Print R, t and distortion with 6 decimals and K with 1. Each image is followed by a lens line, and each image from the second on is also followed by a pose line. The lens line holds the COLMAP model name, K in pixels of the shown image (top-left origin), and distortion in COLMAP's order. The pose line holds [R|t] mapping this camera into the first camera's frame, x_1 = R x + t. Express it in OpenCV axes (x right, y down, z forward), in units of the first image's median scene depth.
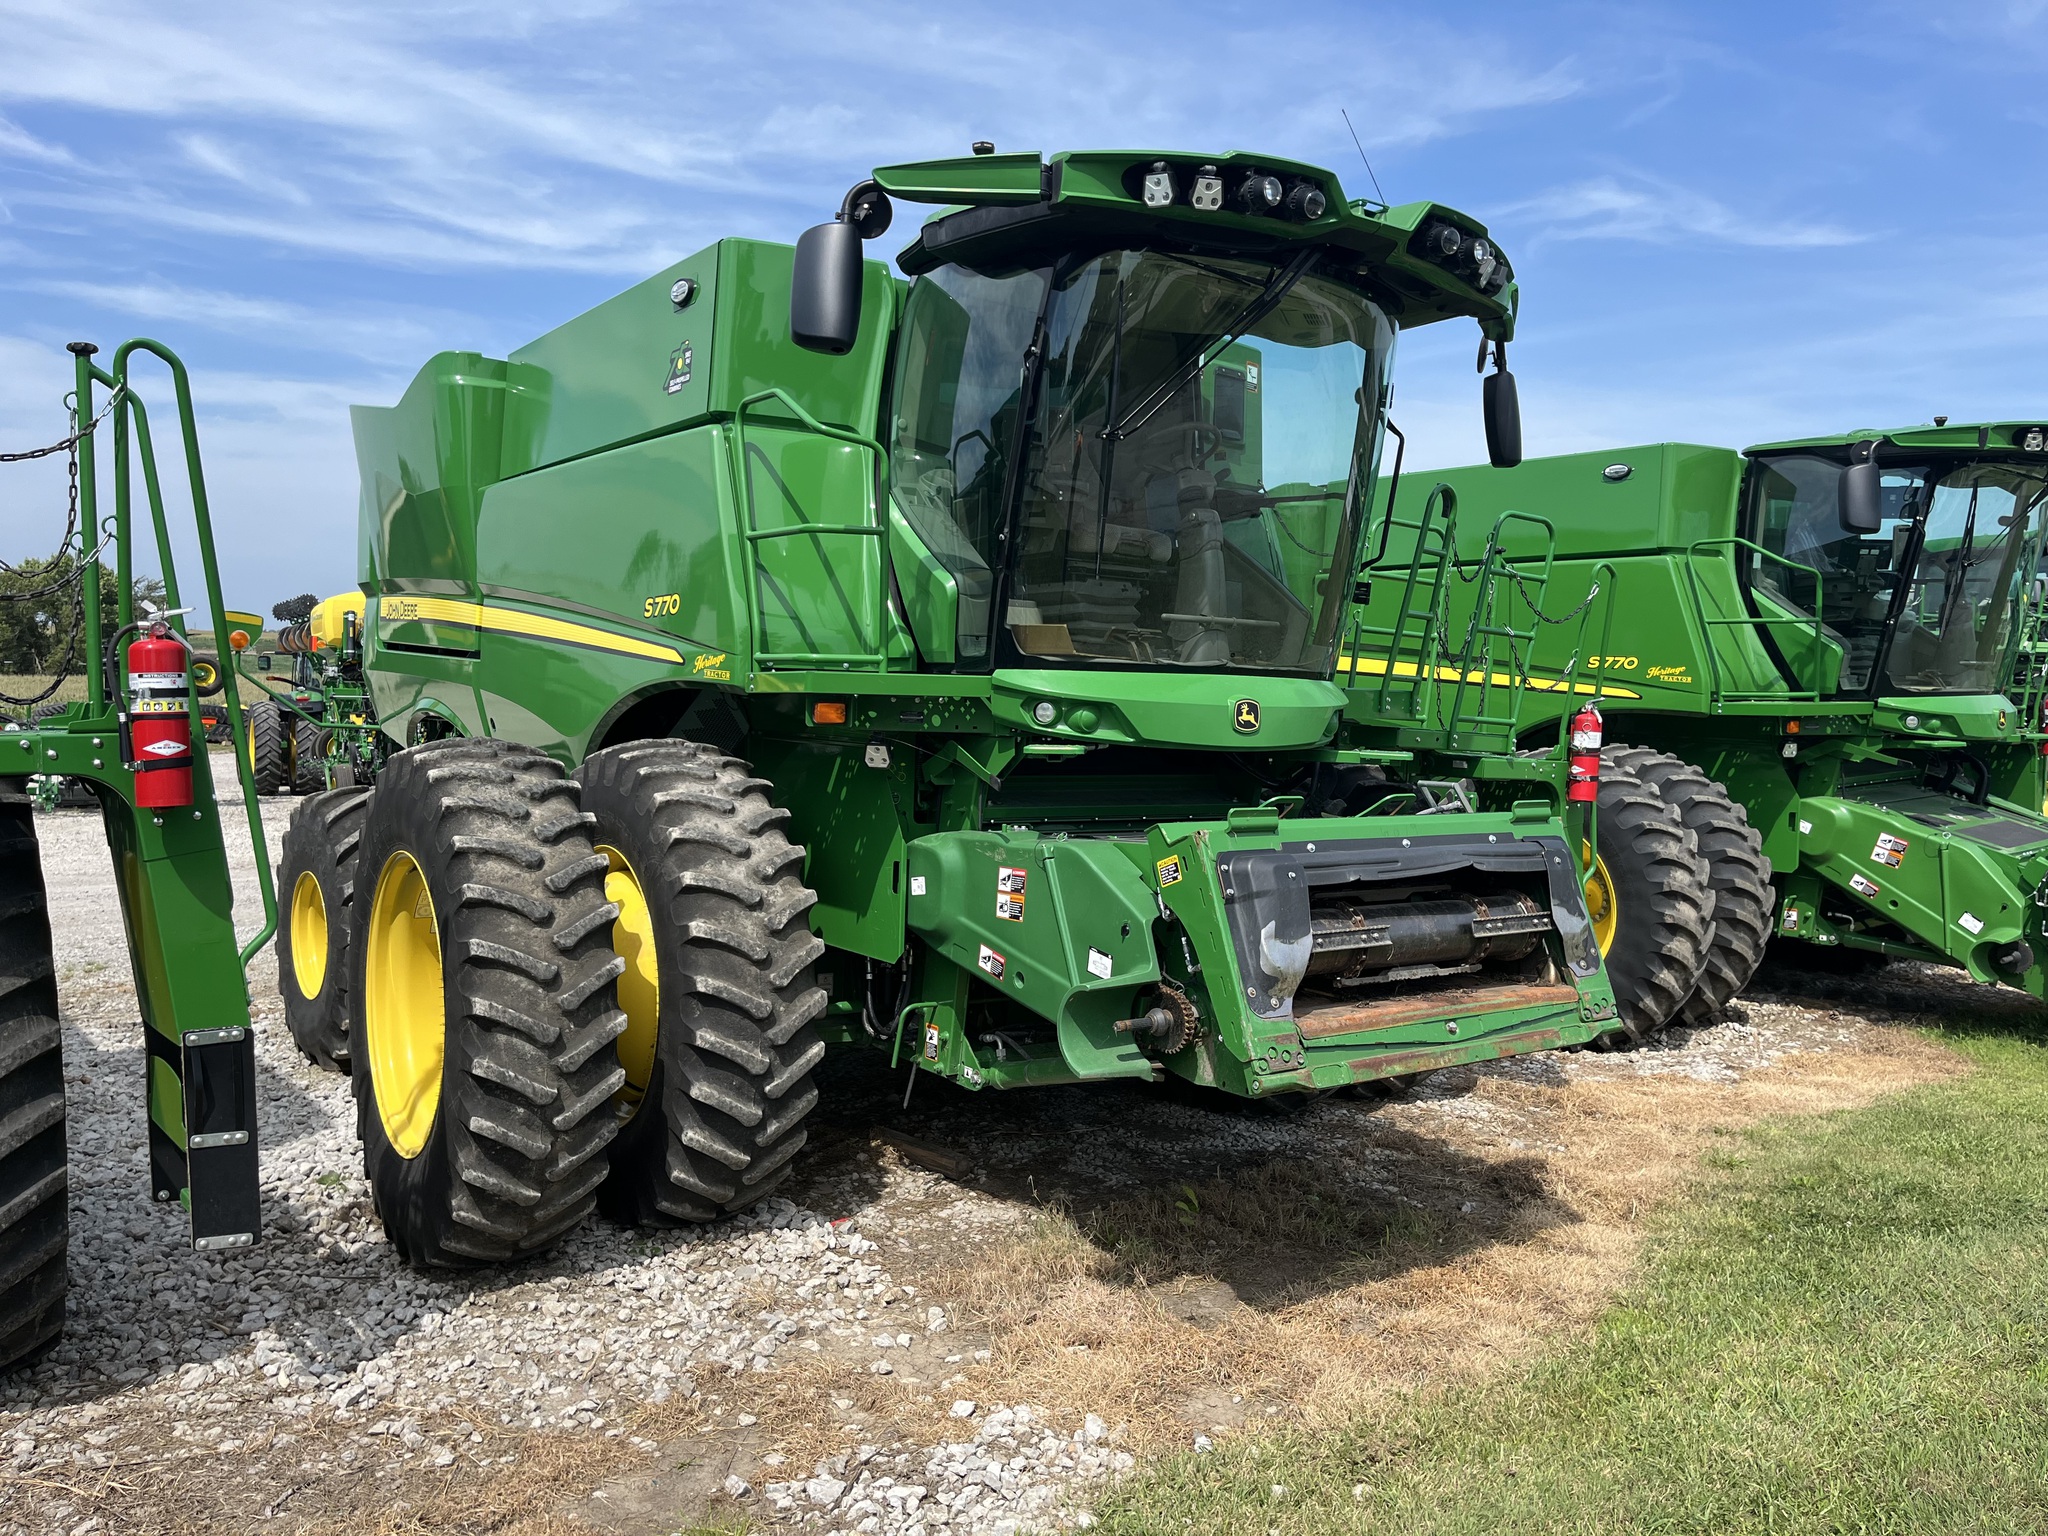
lens RADIAL K [[1561.2, 0, 1037.0], [0, 1561.2, 764.2], [0, 0, 1]] dist [0.055678, -0.070197]
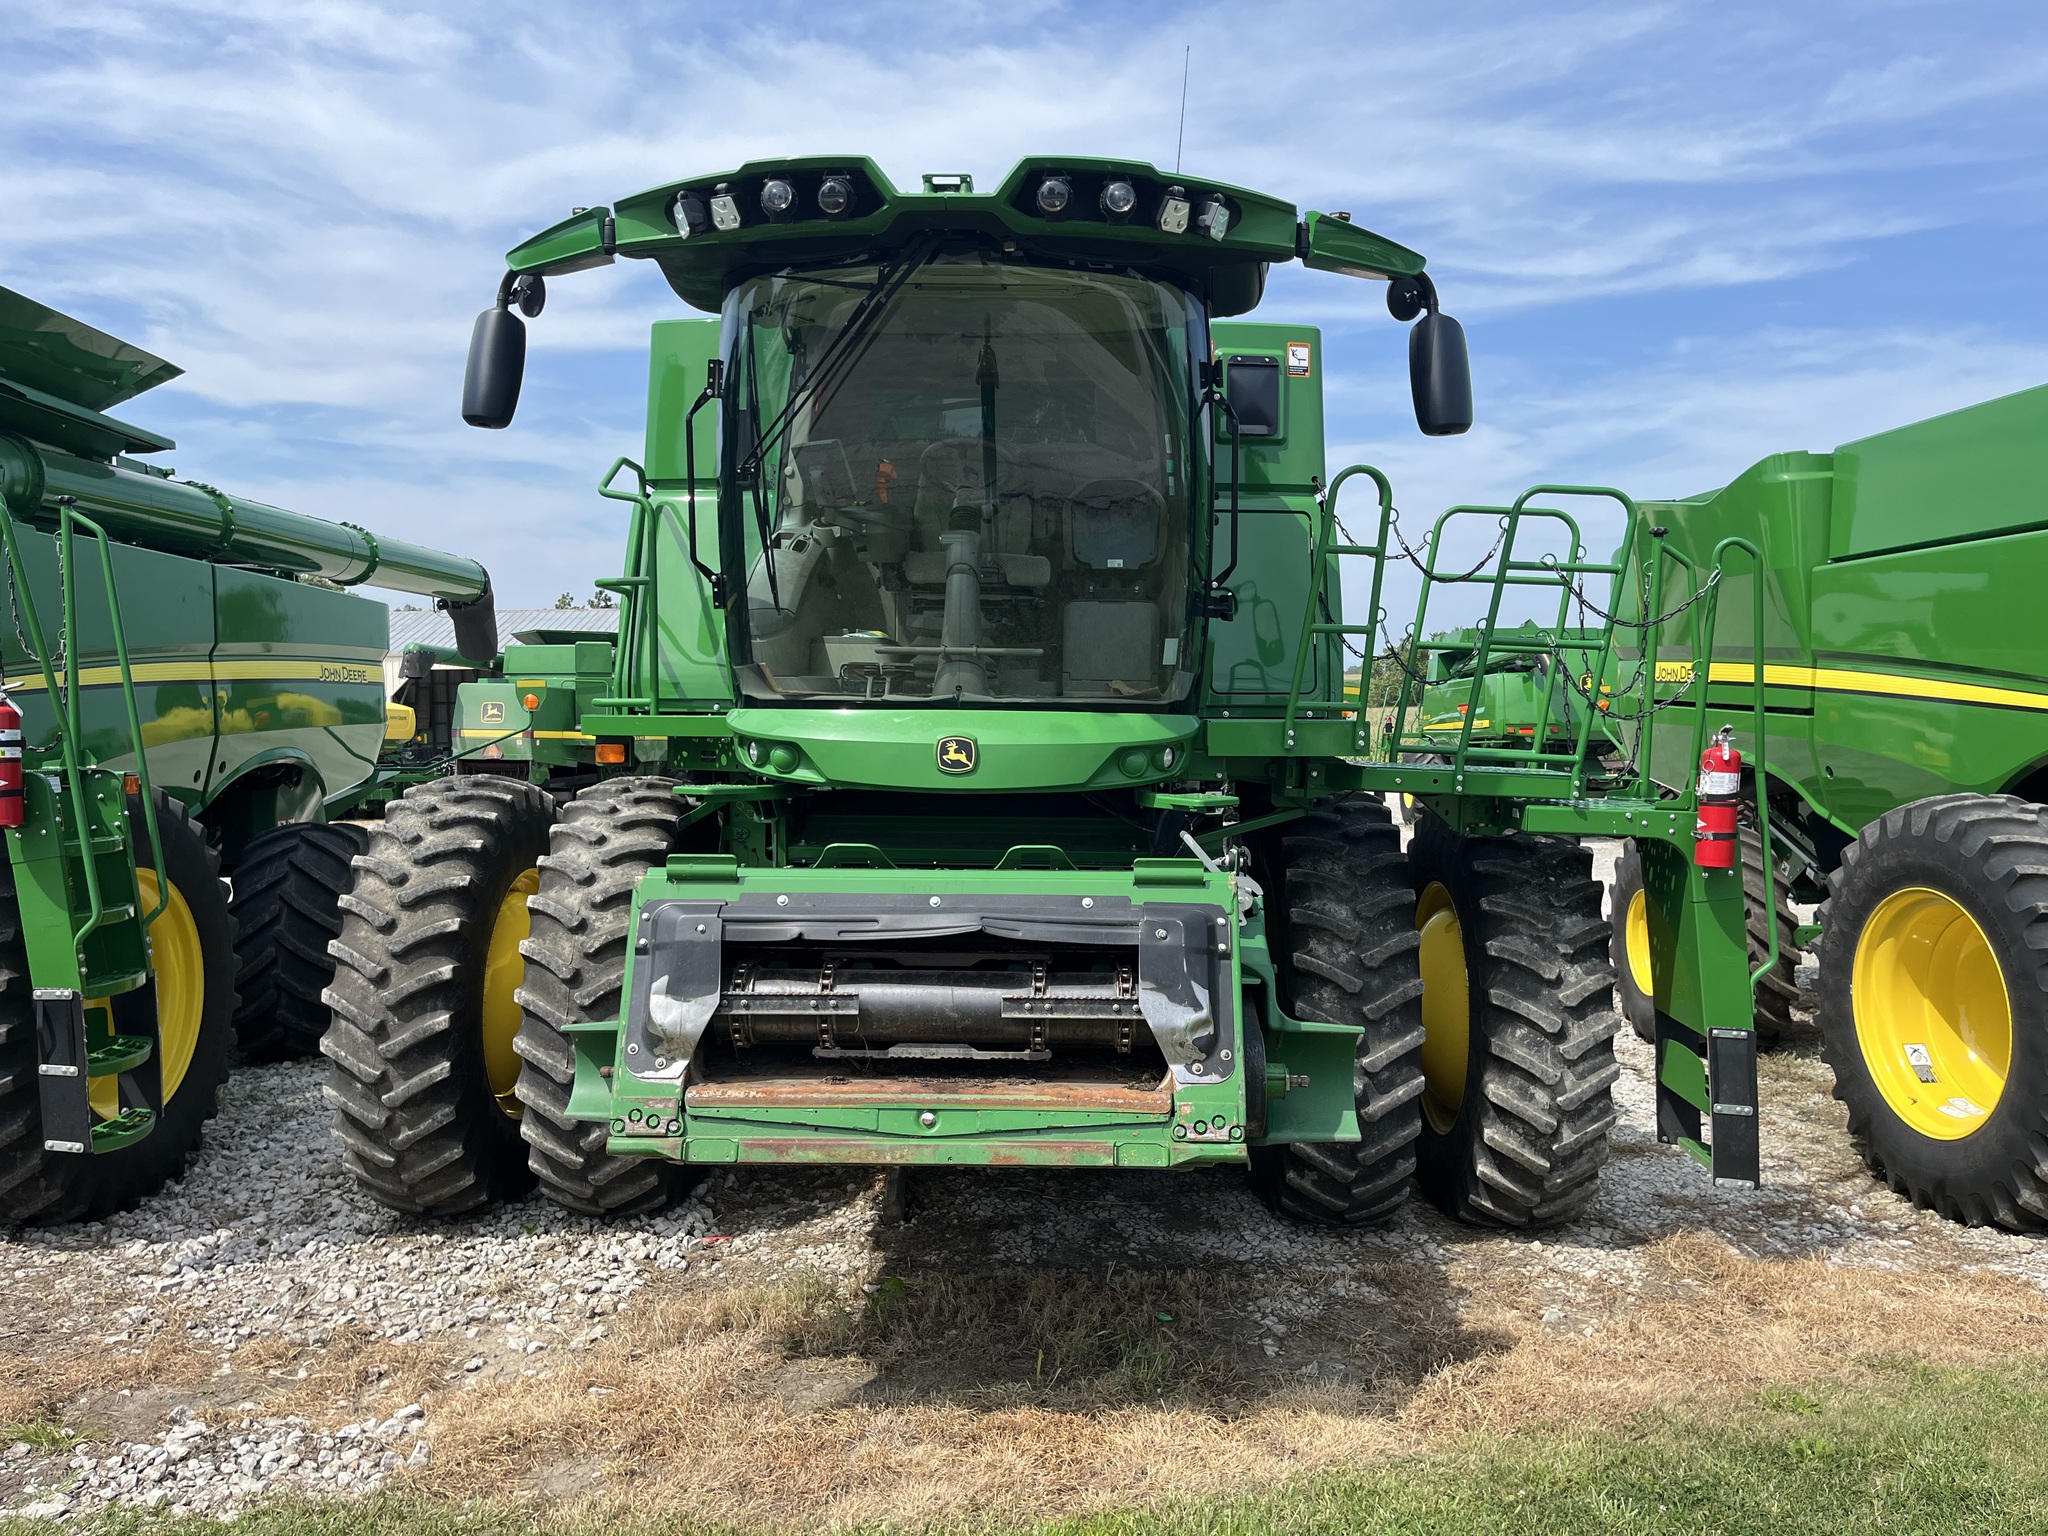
lens RADIAL K [[1561.2, 0, 1040.1], [0, 1561.2, 763.6], [0, 0, 1]] dist [0.055678, -0.070197]
pose [[0.797732, -0.000119, -0.603012, 0.735243], [-0.012362, 0.999787, -0.016552, -0.011467], [0.602885, 0.020658, 0.797561, 0.312339]]
